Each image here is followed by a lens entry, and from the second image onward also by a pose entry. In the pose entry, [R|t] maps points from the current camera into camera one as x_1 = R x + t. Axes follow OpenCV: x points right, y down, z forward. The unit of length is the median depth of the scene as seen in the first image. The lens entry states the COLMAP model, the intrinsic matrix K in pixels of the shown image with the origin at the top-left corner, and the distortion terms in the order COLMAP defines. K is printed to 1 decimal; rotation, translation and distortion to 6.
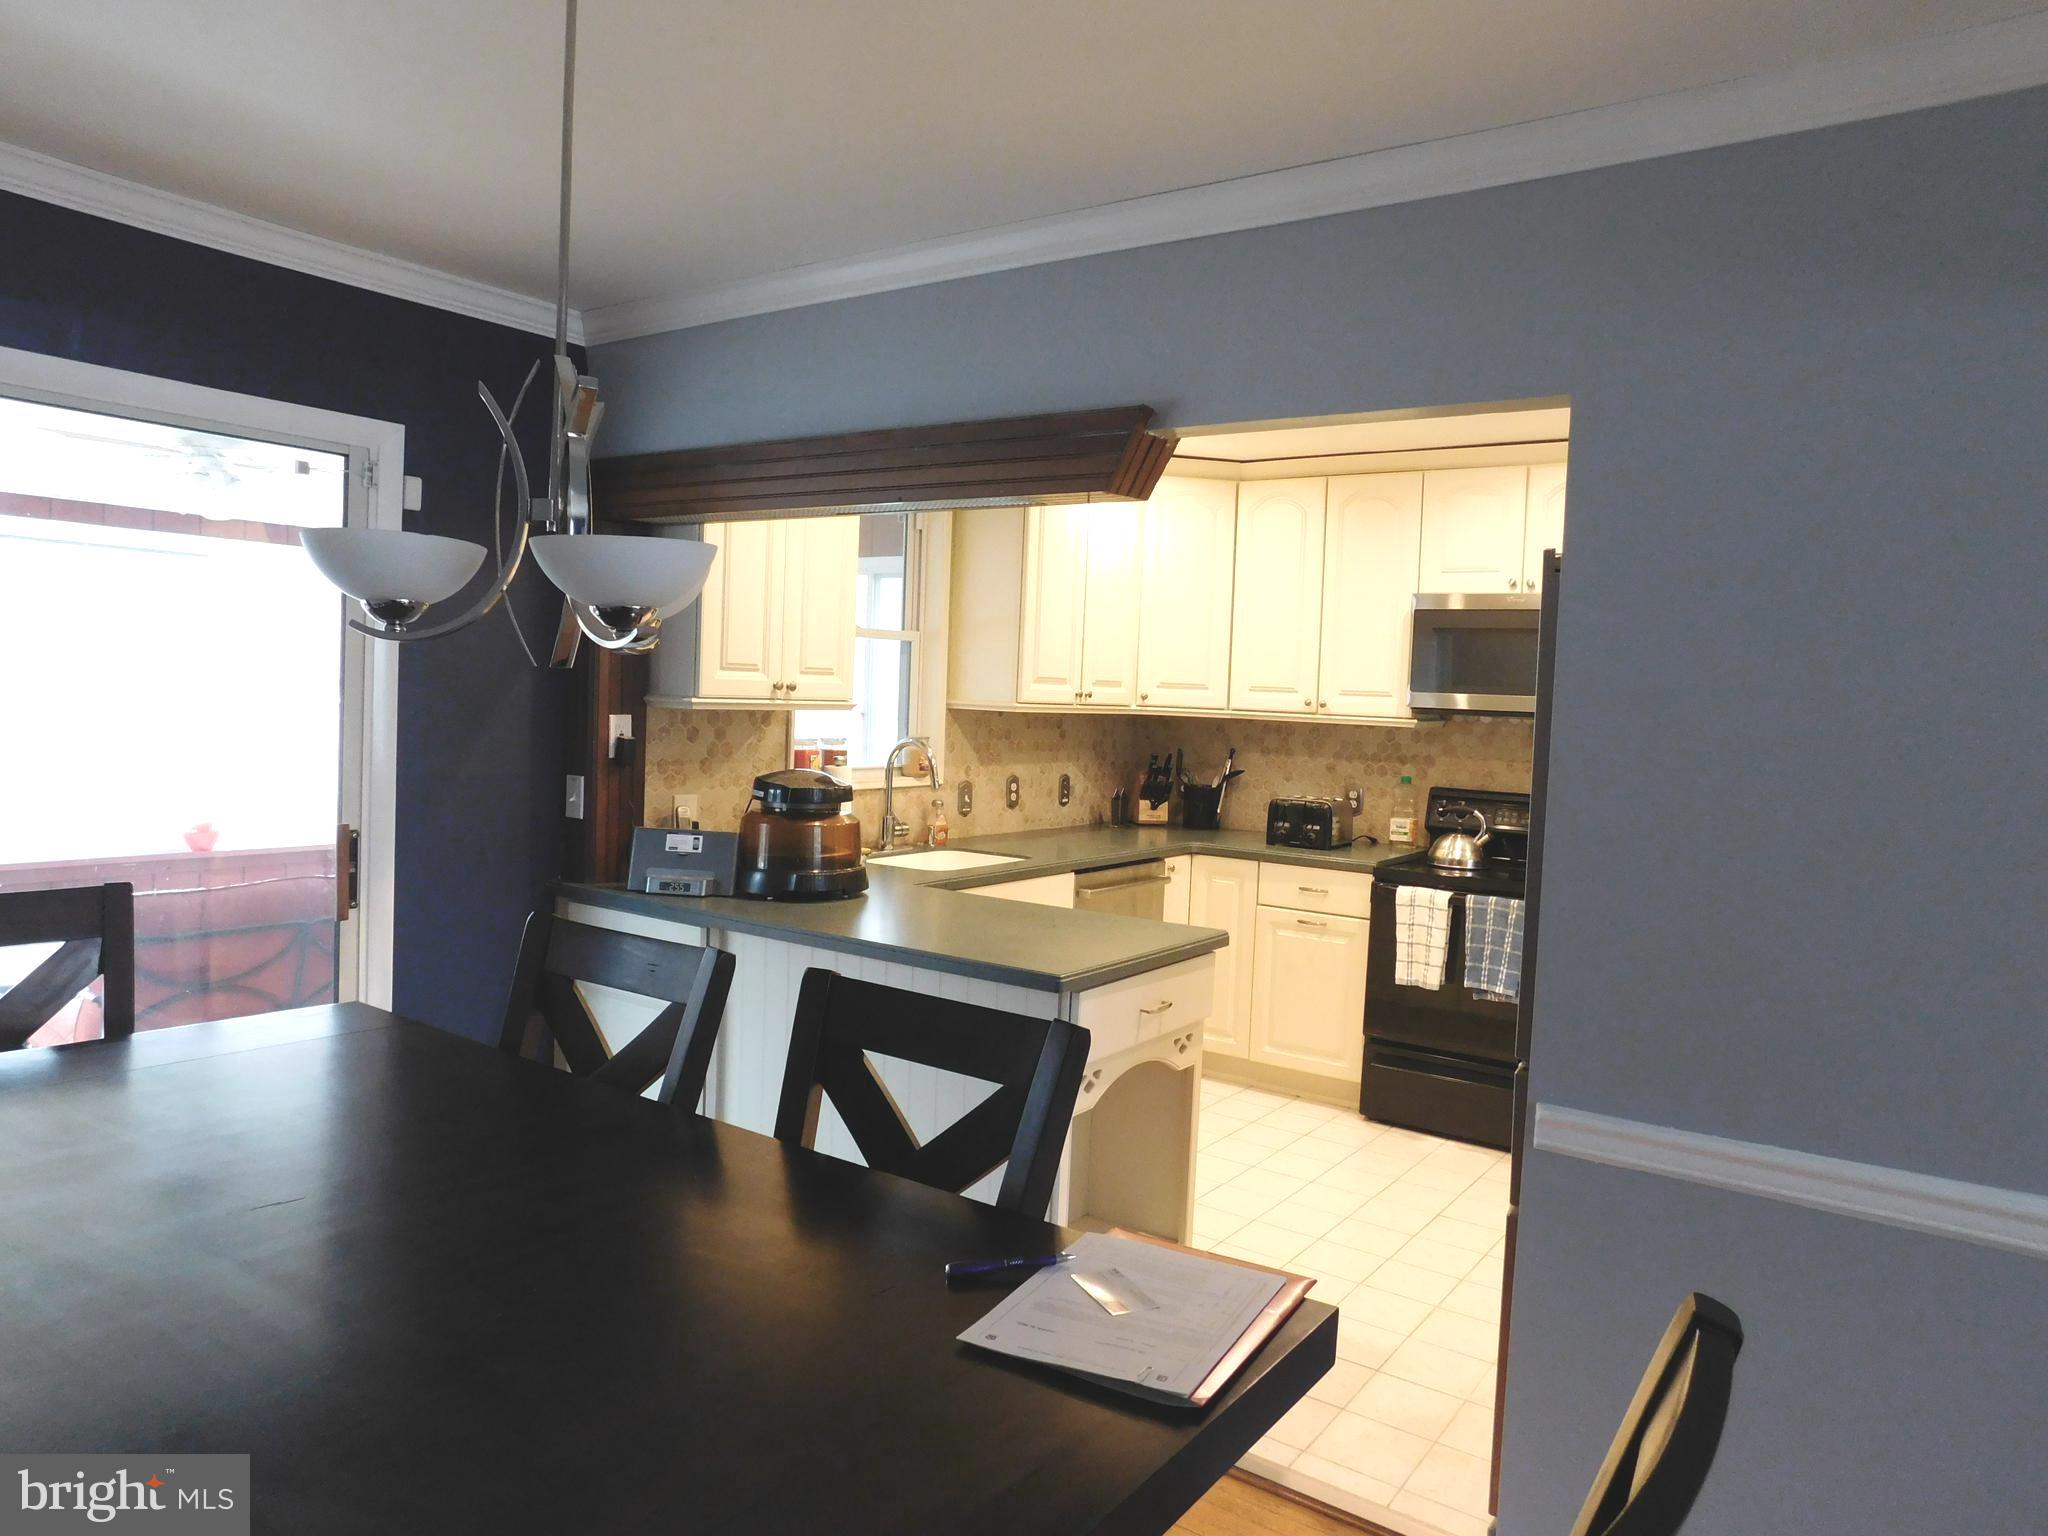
lens RADIAL K [[1353.2, 0, 1024.0], [0, 1353.2, 768.0], [0, 0, 1]] dist [-0.070780, 0.061979]
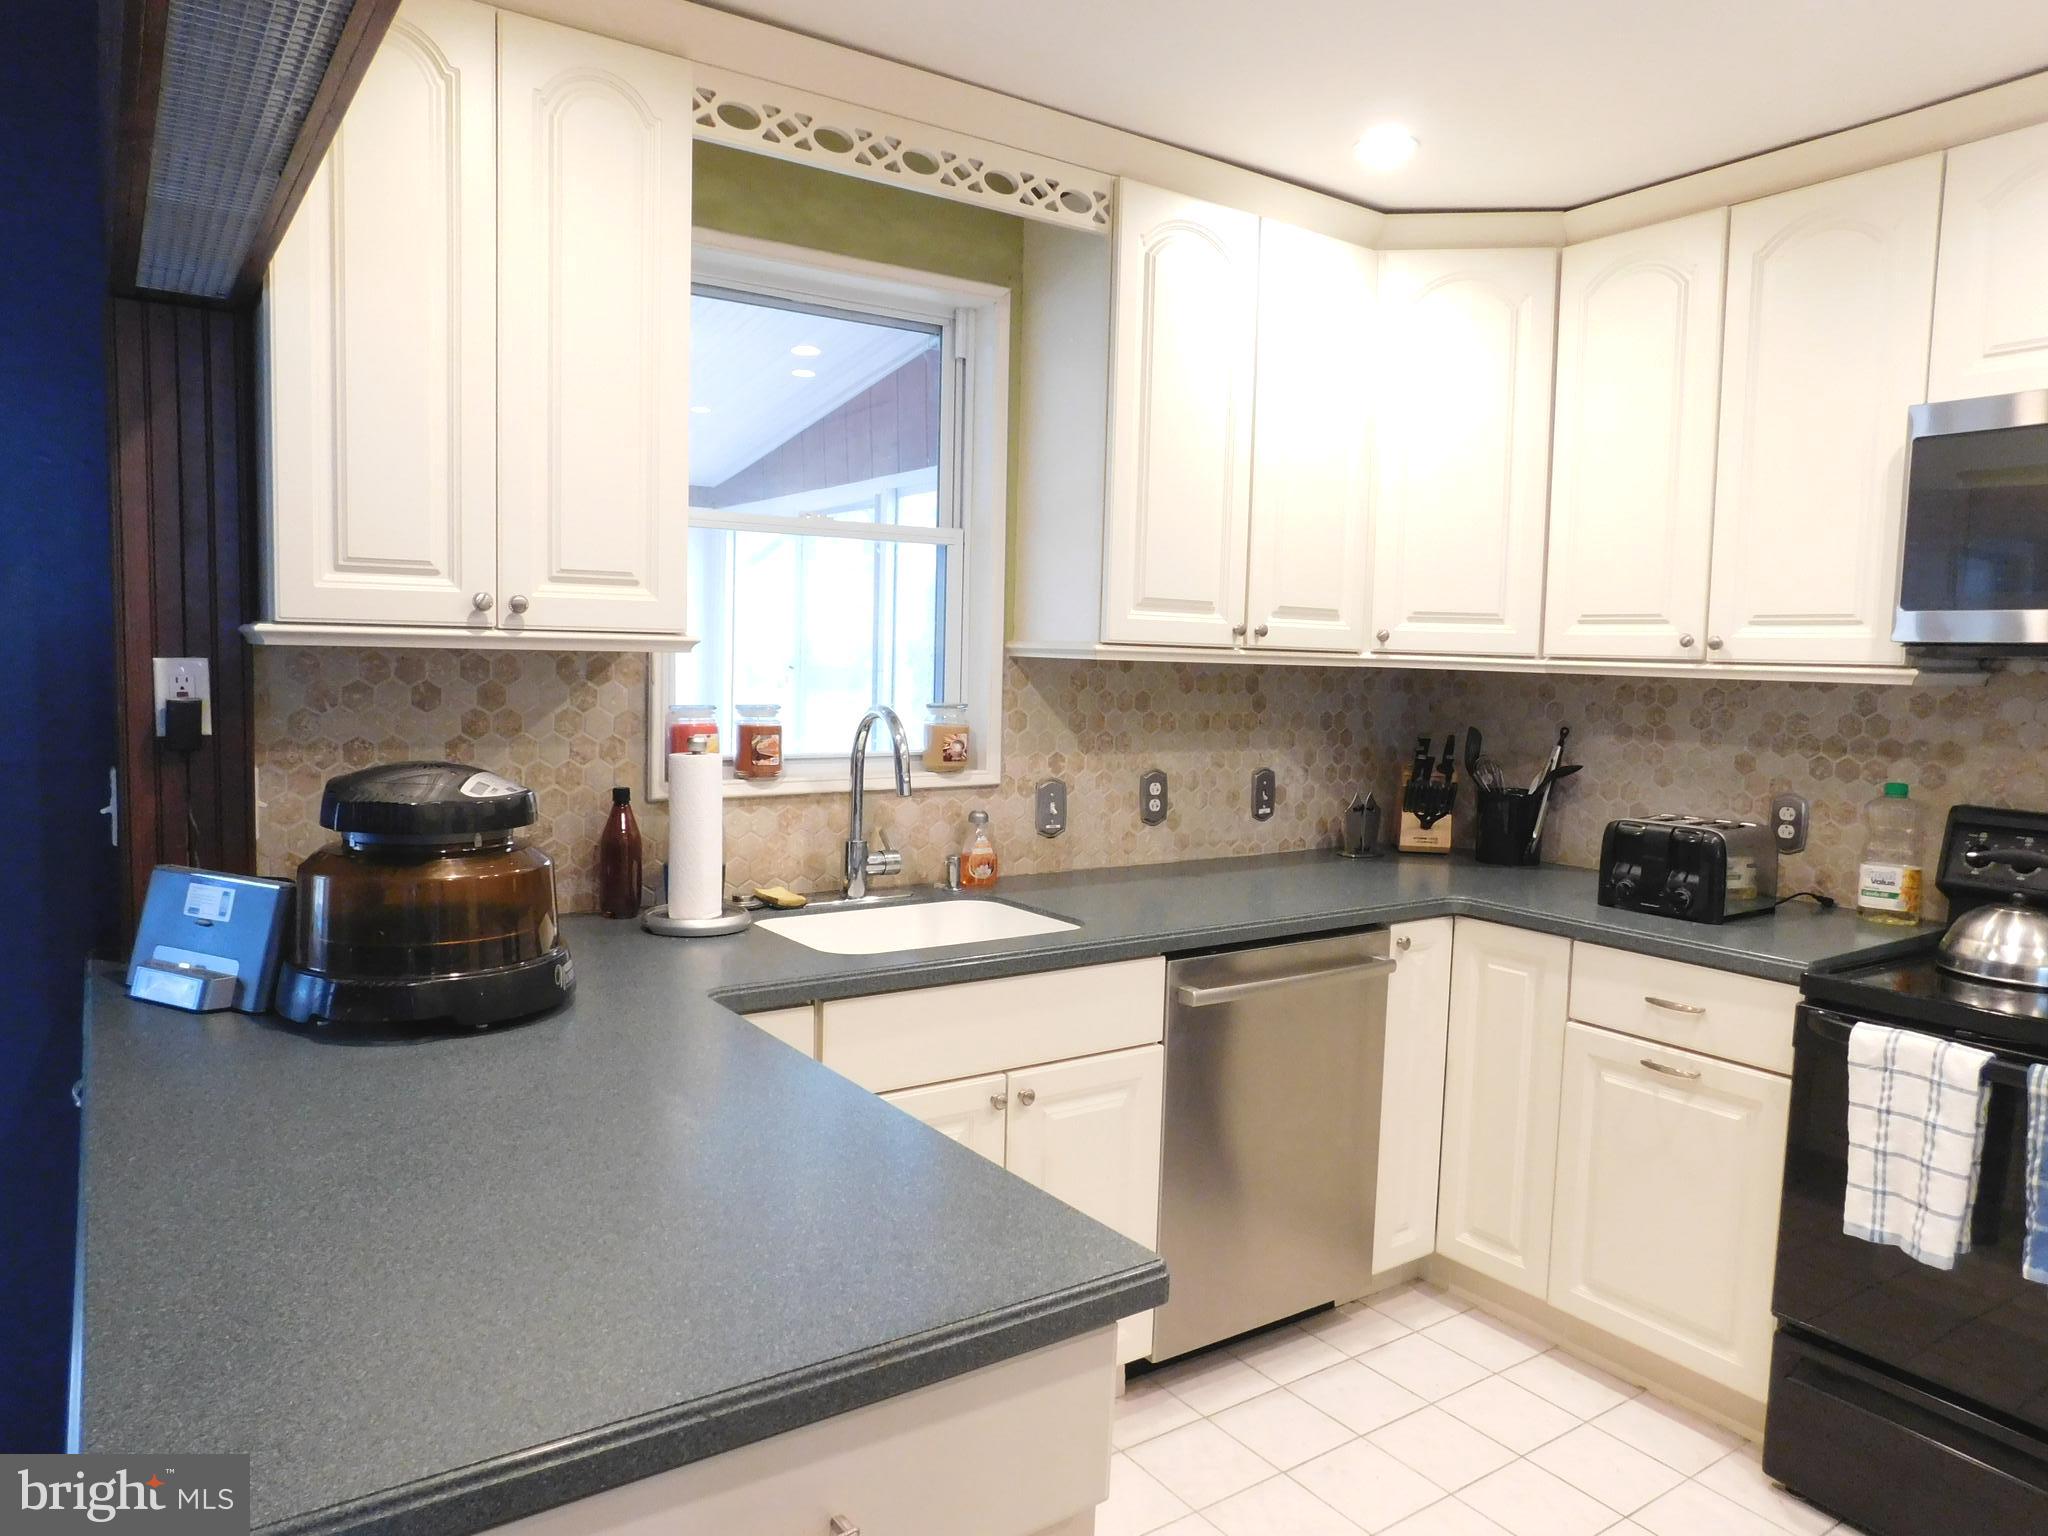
lens RADIAL K [[1353.2, 0, 1024.0], [0, 1353.2, 768.0], [0, 0, 1]] dist [-0.070780, 0.061979]
pose [[0.942454, 0.013716, -0.334054, 0.146368], [-0.008949, 0.999835, 0.015804, -0.004600], [0.334215, -0.011905, 0.942422, 0.434070]]
